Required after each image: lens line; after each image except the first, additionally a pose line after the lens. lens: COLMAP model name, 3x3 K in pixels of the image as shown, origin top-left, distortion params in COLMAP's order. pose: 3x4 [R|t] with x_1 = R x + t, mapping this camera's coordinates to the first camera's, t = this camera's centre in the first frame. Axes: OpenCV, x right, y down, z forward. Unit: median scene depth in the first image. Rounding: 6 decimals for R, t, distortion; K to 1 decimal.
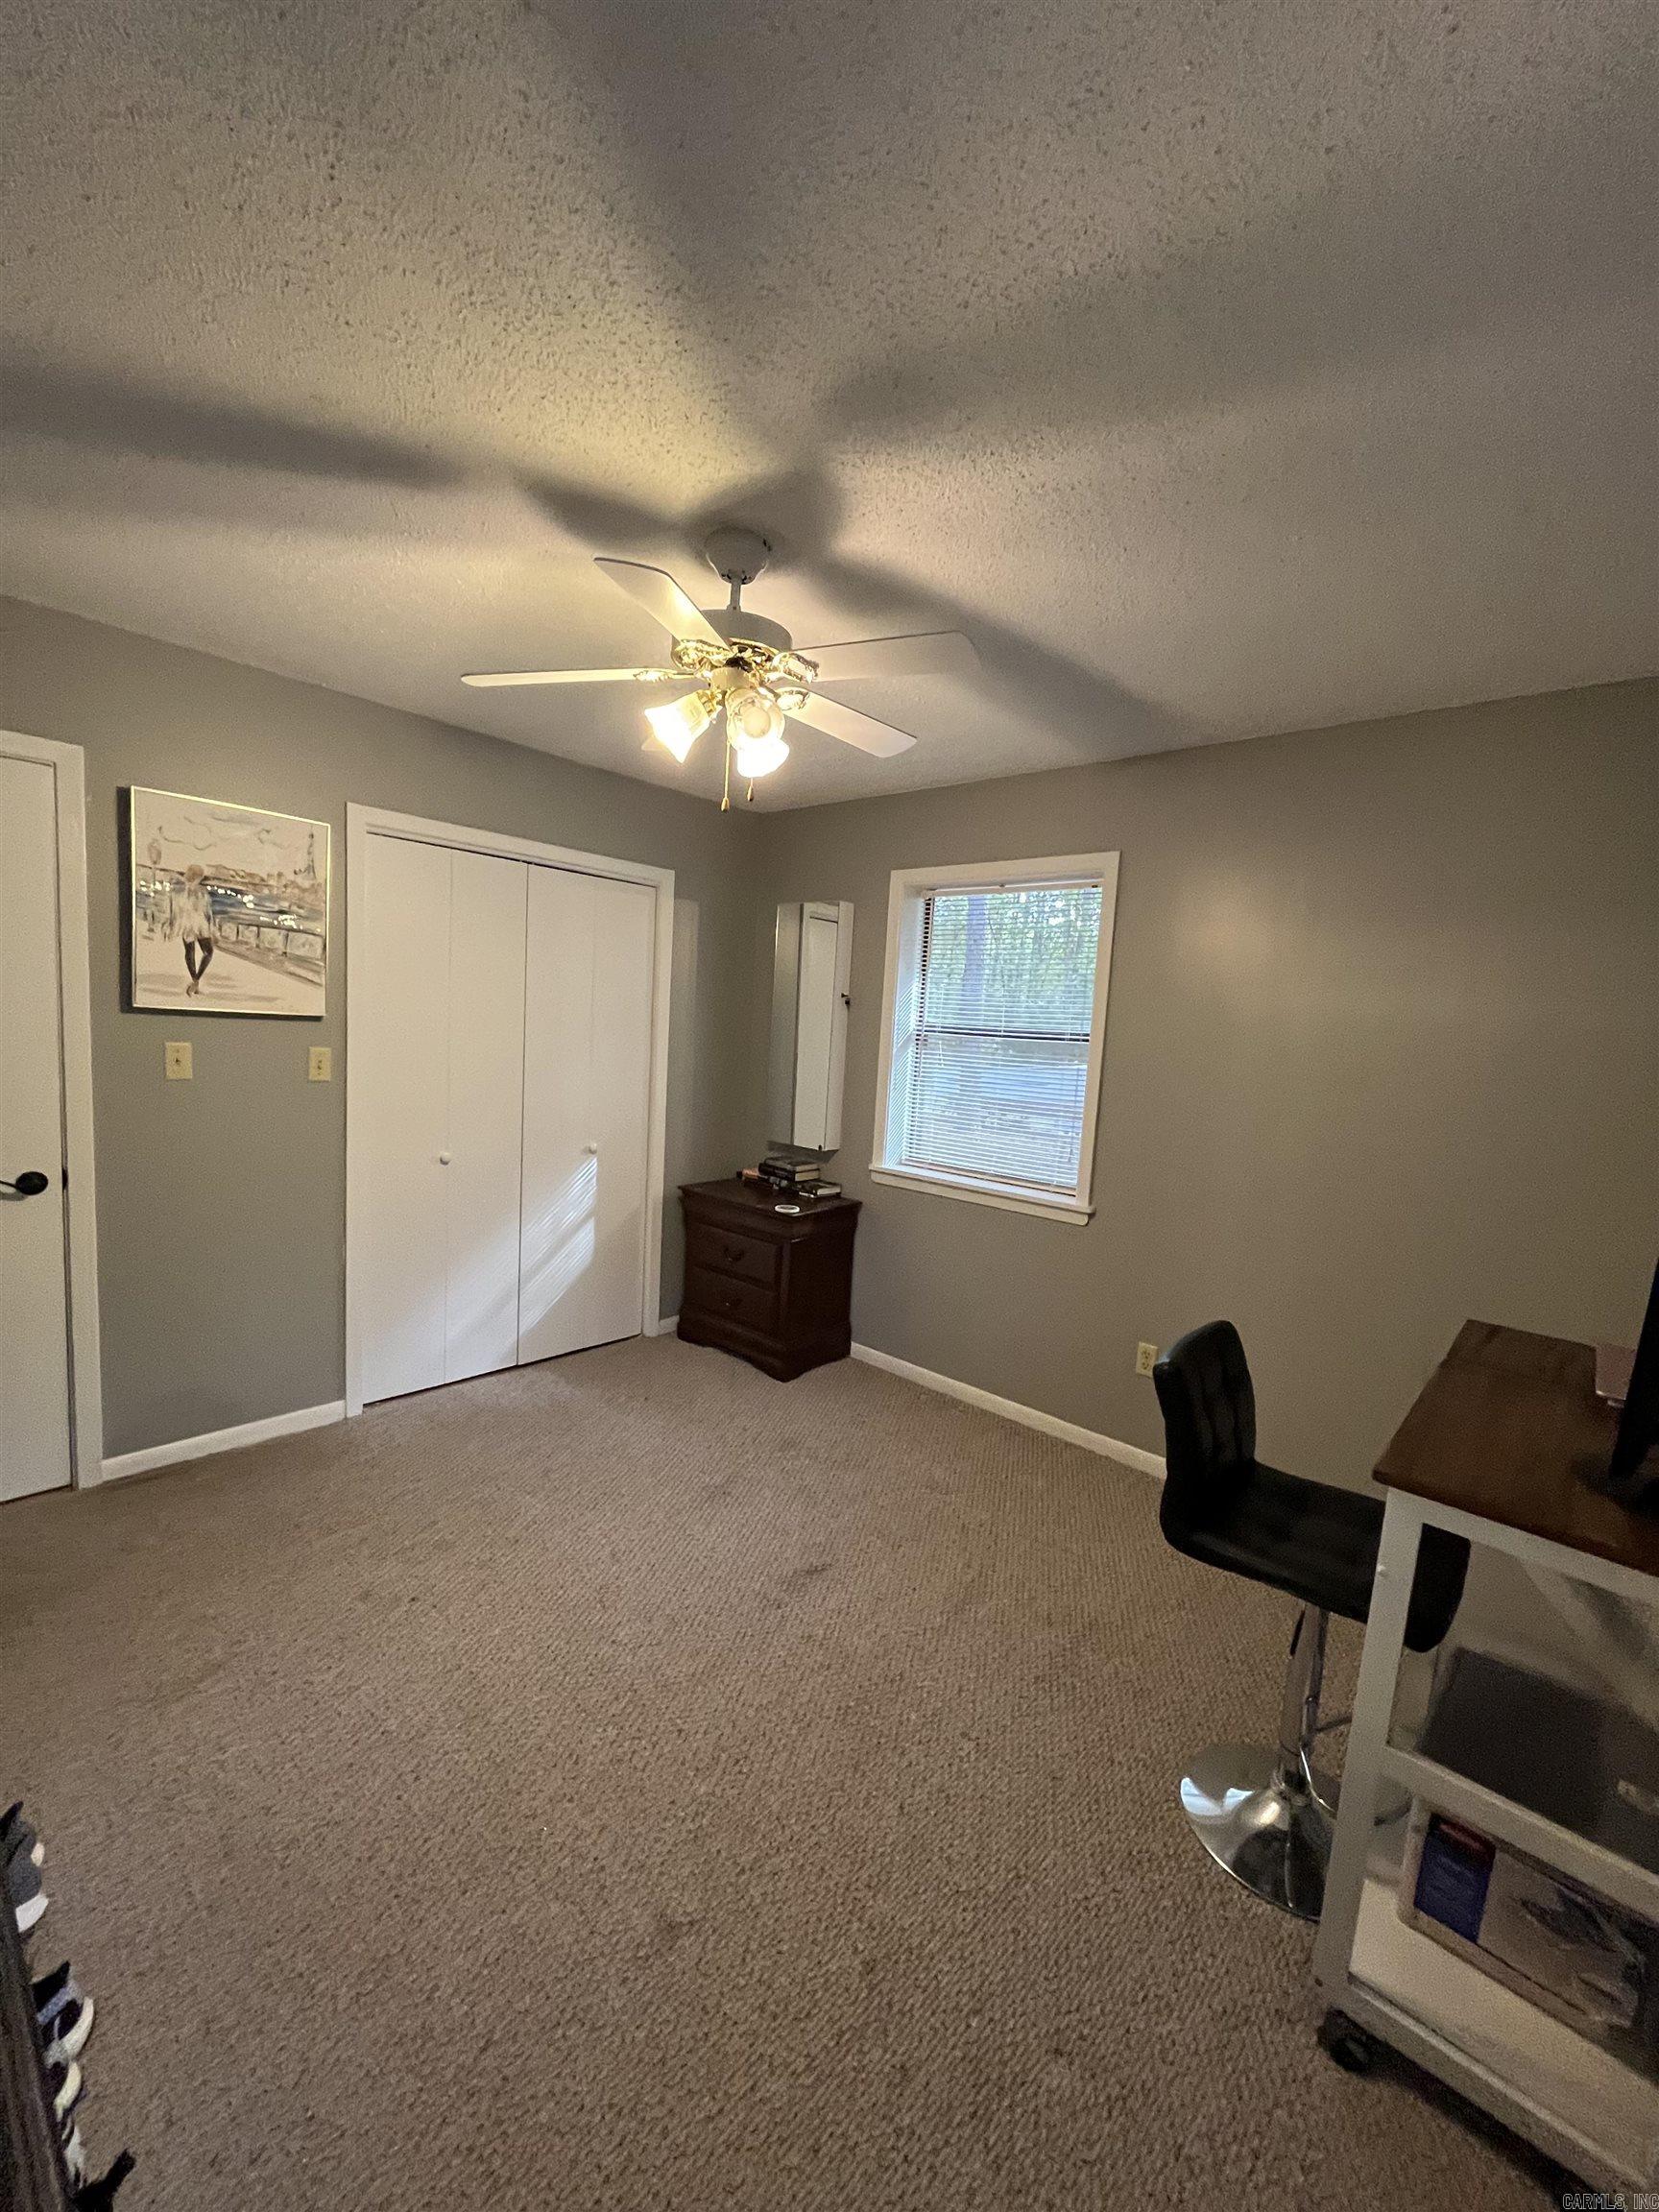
lens RADIAL K [[889.1, 0, 836.0], [0, 889.1, 1107.4], [0, 0, 1]] dist [-0.003457, -0.000078]
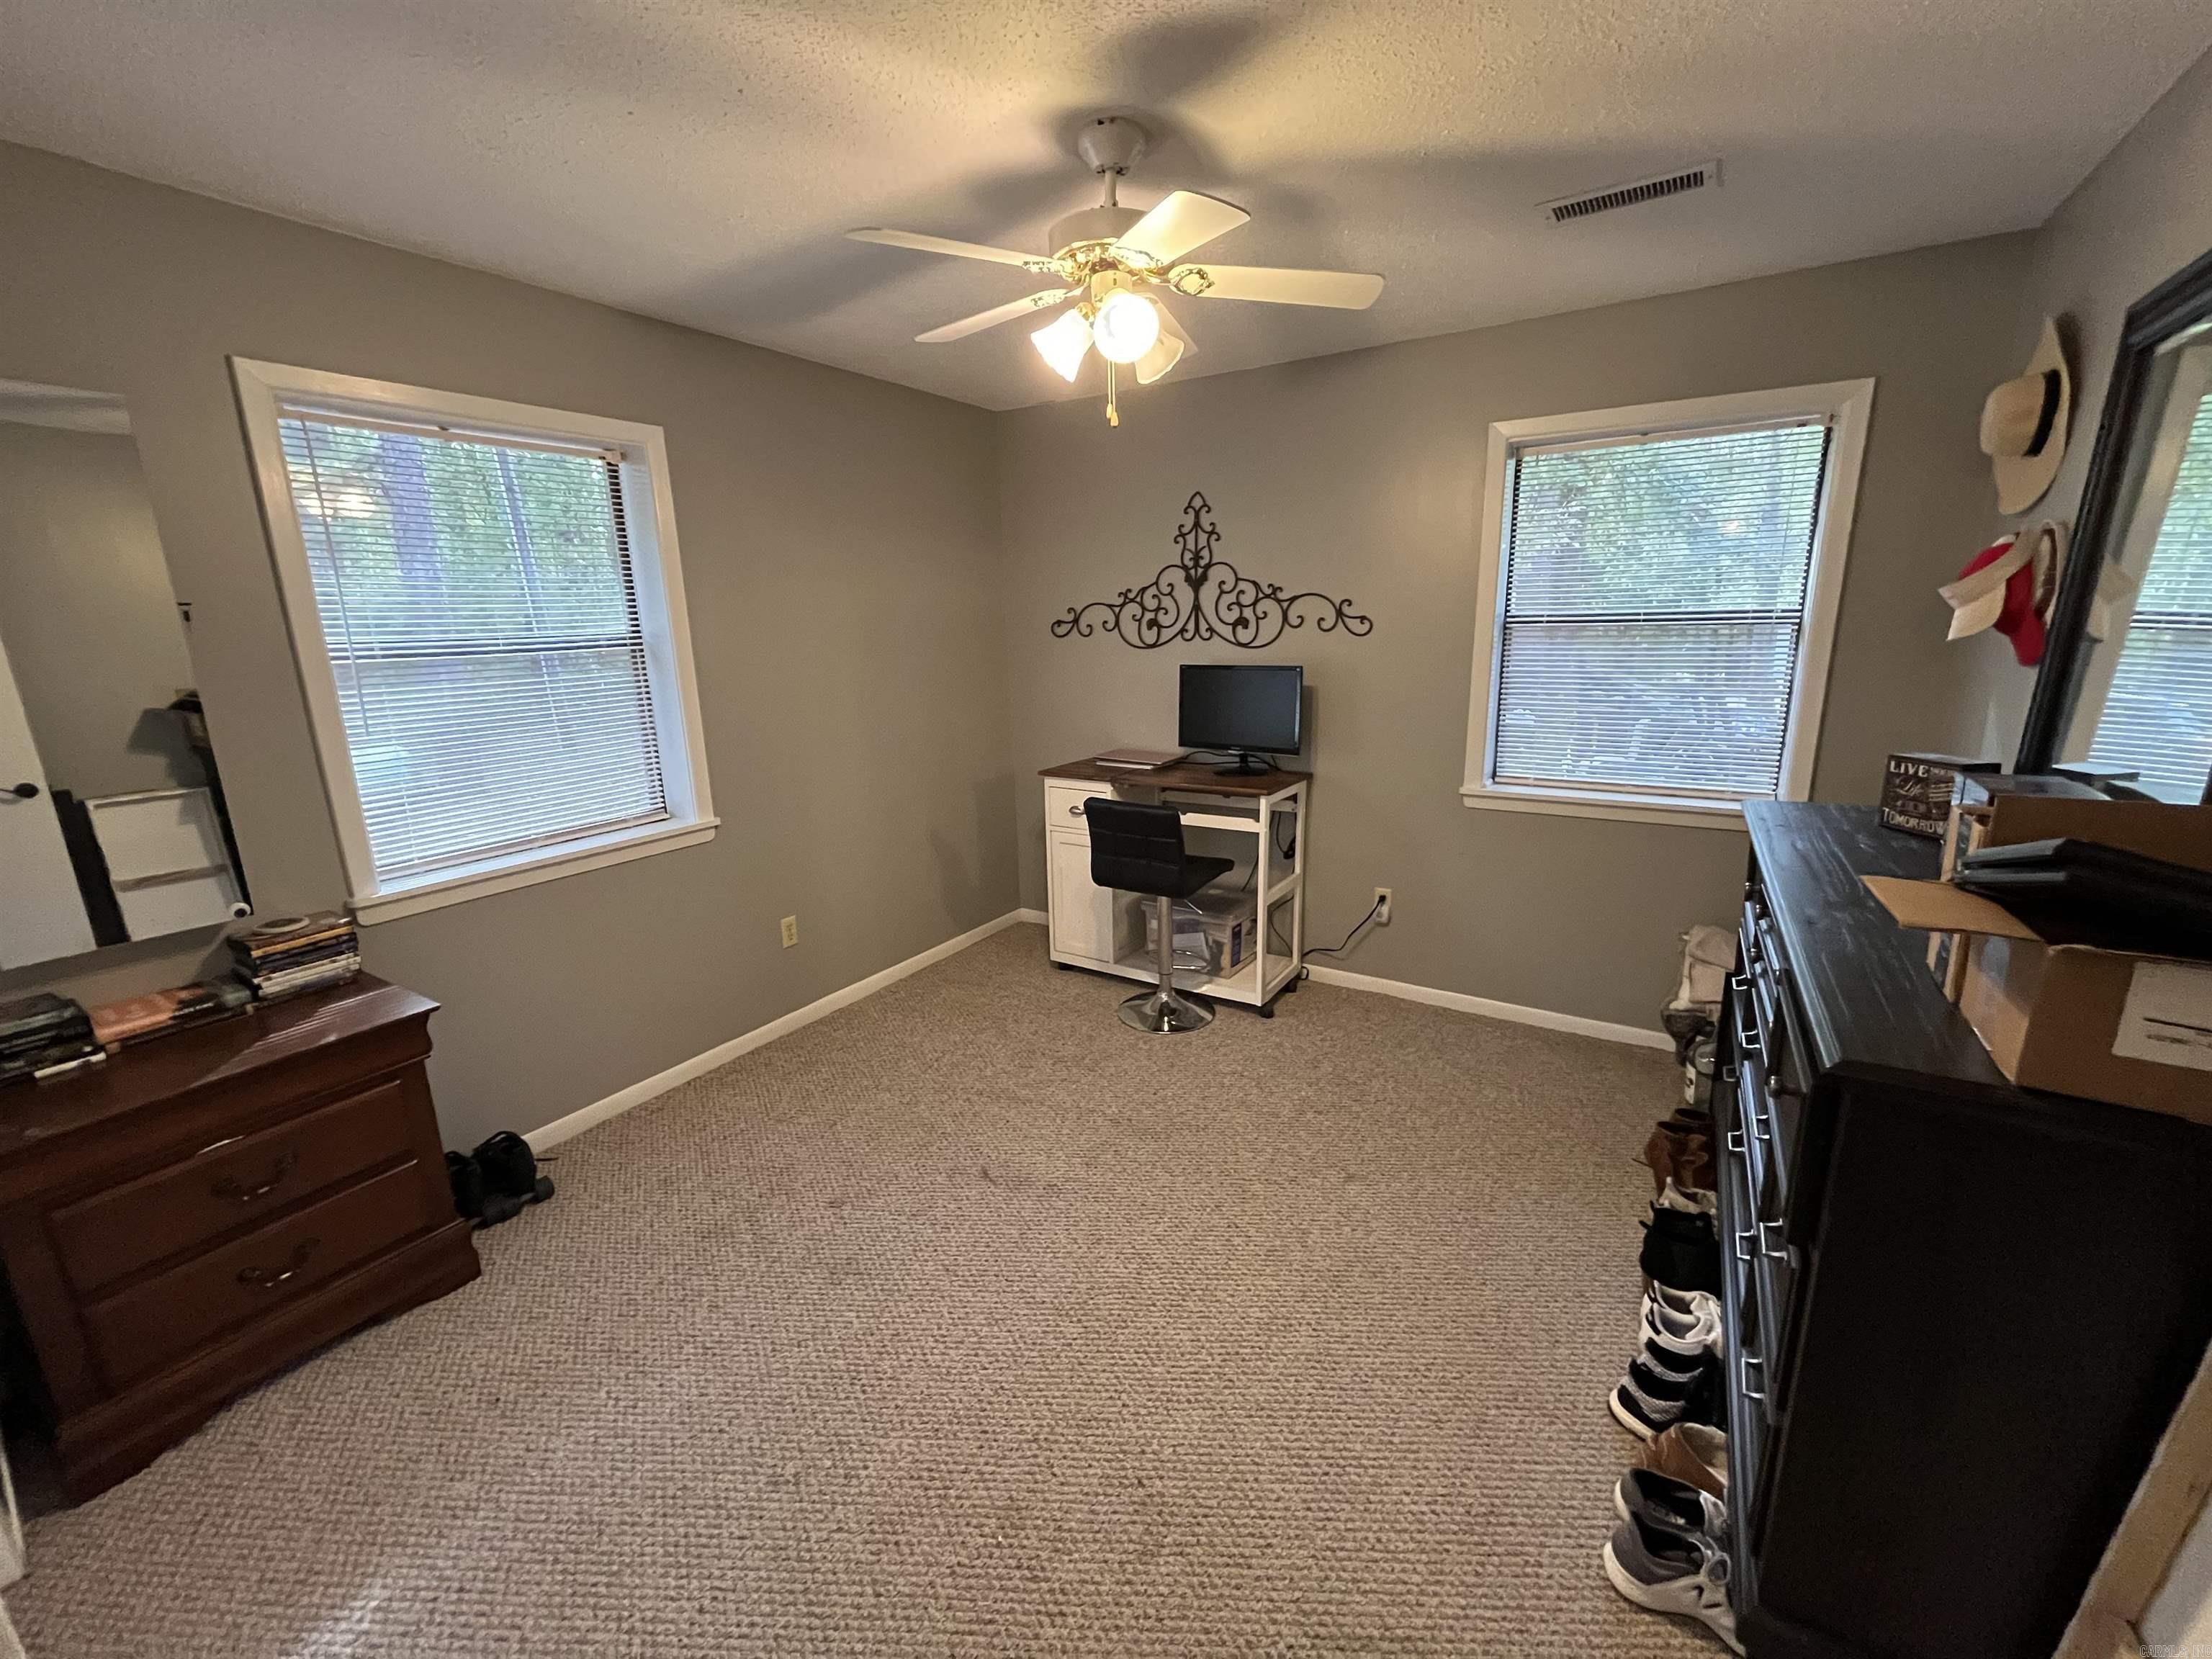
lens RADIAL K [[889.1, 0, 1114.0], [0, 889.1, 818.0], [0, 0, 1]] dist [-0.003457, -0.000078]
pose [[-0.172400, -0.270899, 0.947044, -0.642238], [0.104892, 0.950924, 0.291104, -0.113050], [-0.979426, 0.149523, -0.135524, 0.656699]]
